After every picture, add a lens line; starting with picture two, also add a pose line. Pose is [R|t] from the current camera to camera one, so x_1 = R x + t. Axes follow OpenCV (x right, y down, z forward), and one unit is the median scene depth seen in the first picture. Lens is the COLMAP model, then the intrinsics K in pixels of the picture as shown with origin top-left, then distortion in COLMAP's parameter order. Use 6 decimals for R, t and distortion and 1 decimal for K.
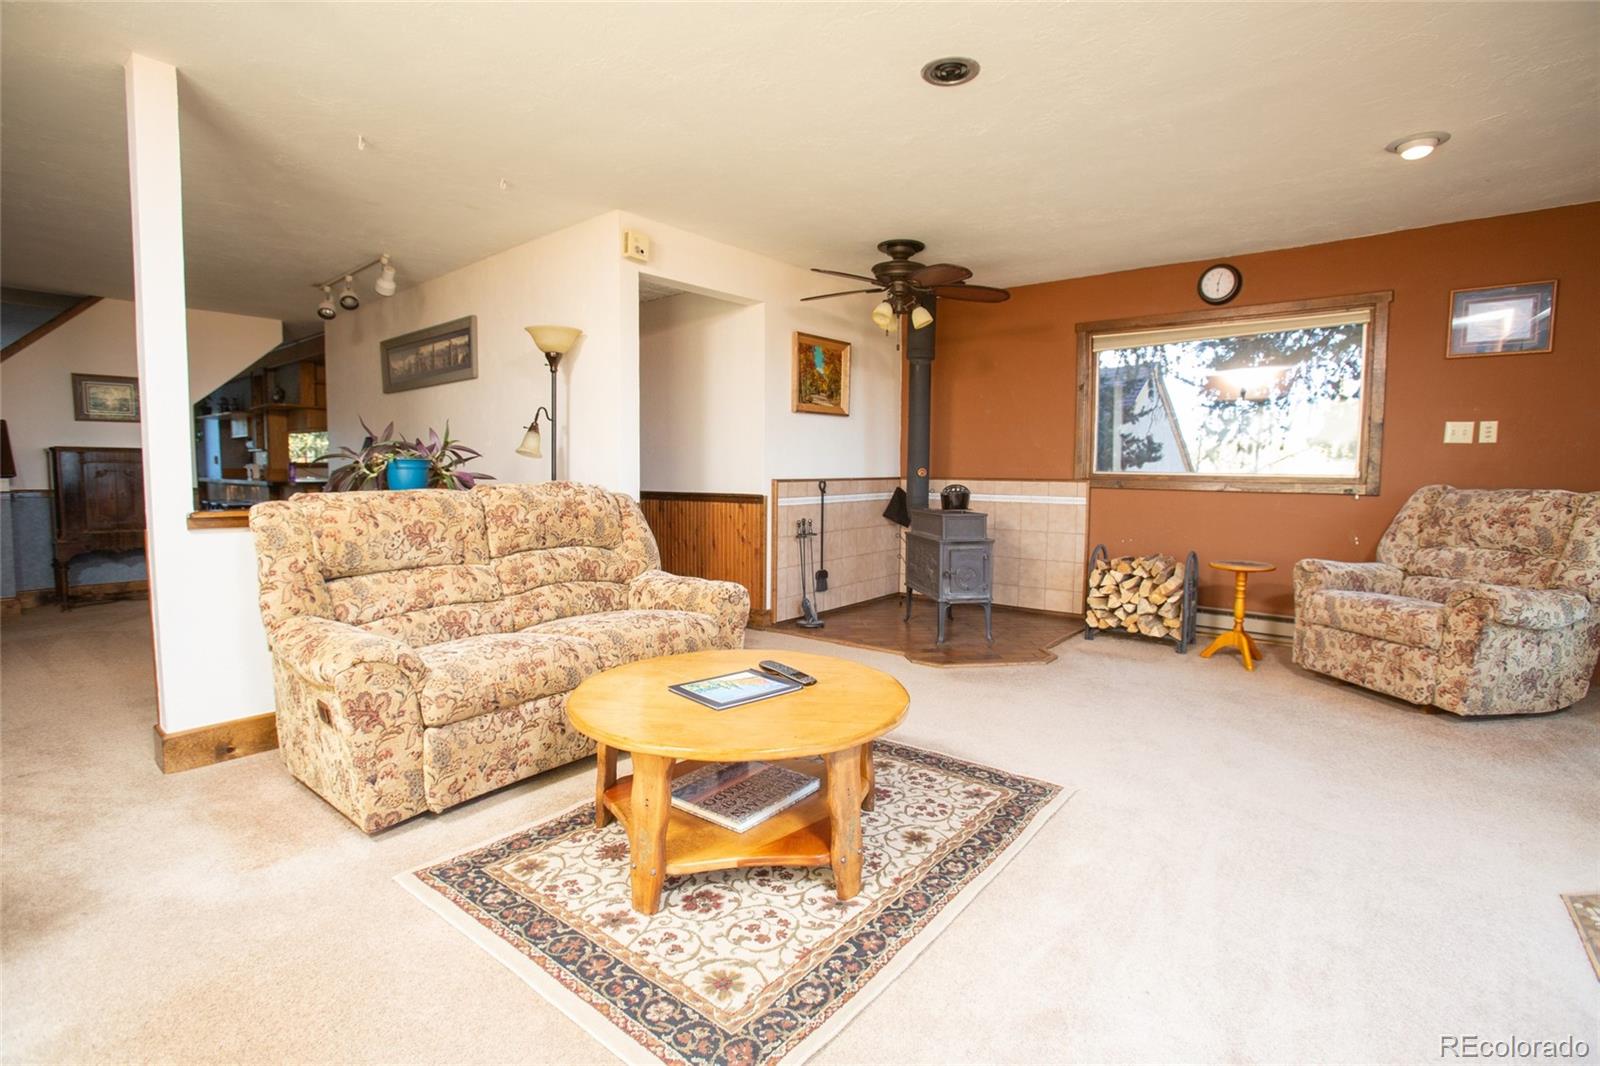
lens RADIAL K [[726.7, 0, 796.8], [0, 726.7, 528.8], [0, 0, 1]] dist [-0.061909, 0.021468]
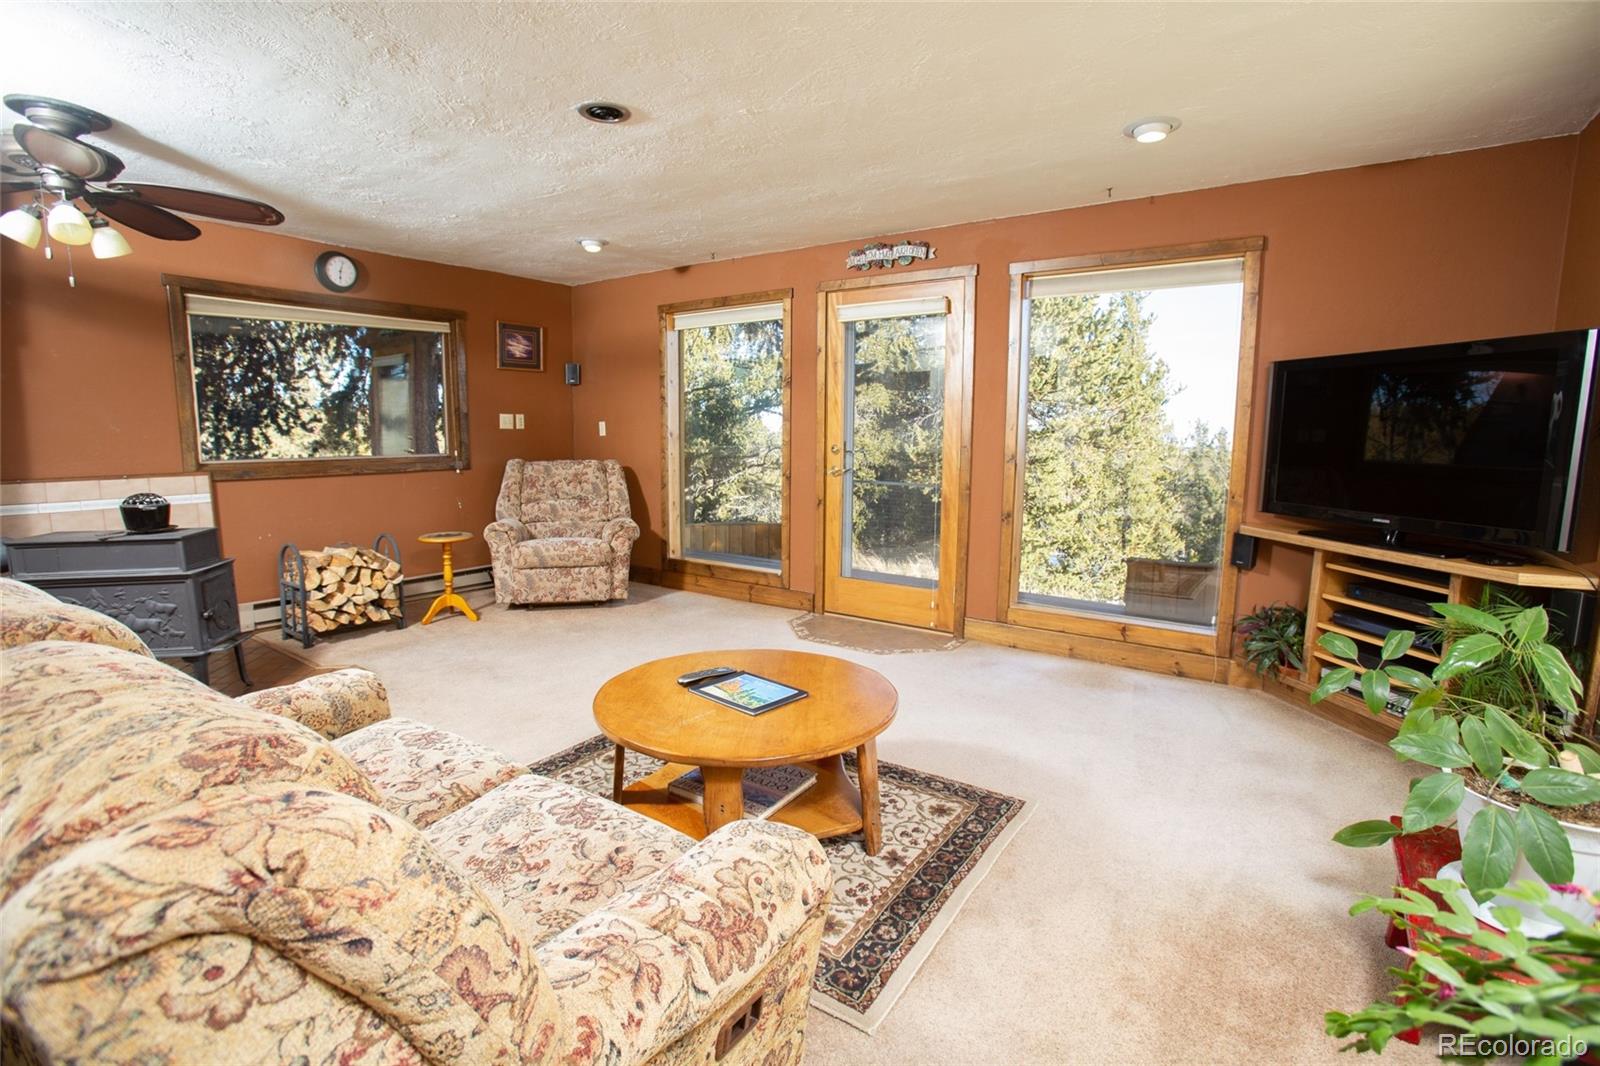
lens RADIAL K [[751.6, 0, 792.5], [0, 751.6, 530.0], [0, 0, 1]] dist [-0.070125, 0.034877]
pose [[-0.059067, -0.142576, 0.988020, -0.734846], [0.078049, 0.986059, 0.146959, -0.114404], [-0.995198, 0.085794, -0.047115, 0.604966]]
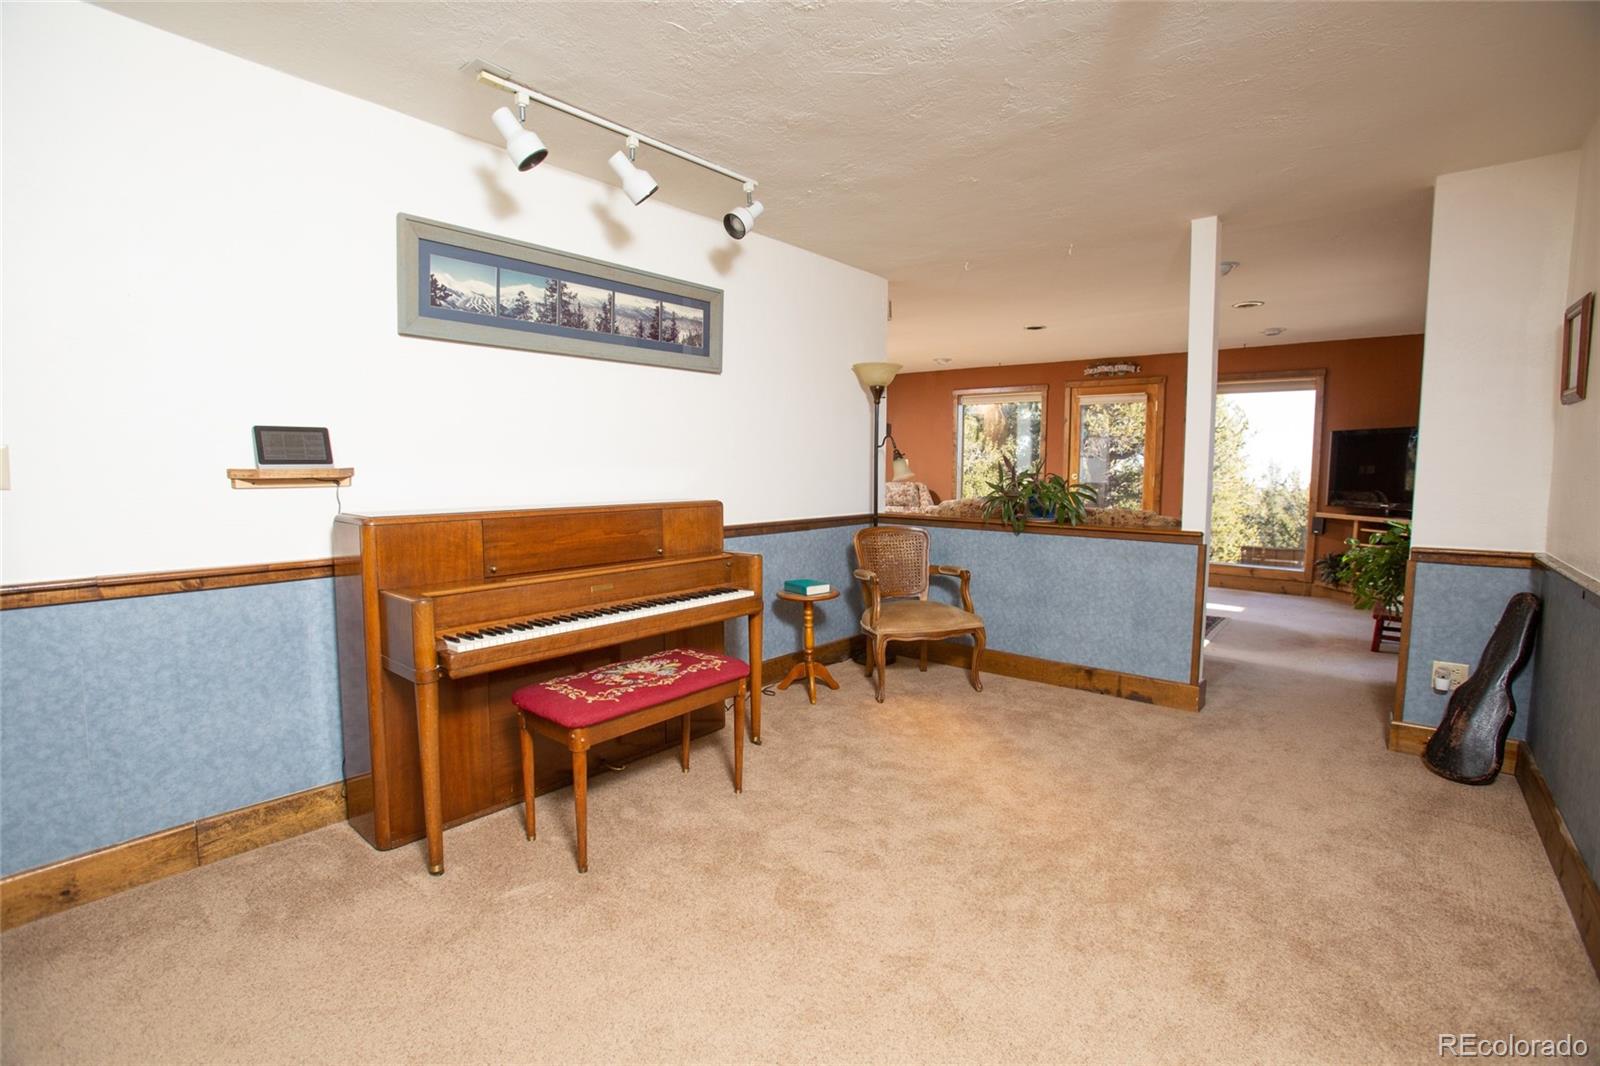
lens RADIAL K [[726.7, 0, 796.8], [0, 726.7, 528.8], [0, 0, 1]] dist [-0.061909, 0.021468]
pose [[0.027710, -0.093704, 0.995214, -1.806234], [0.074385, 0.993030, 0.091427, -0.167488], [-0.996844, 0.071496, 0.034487, 1.342330]]
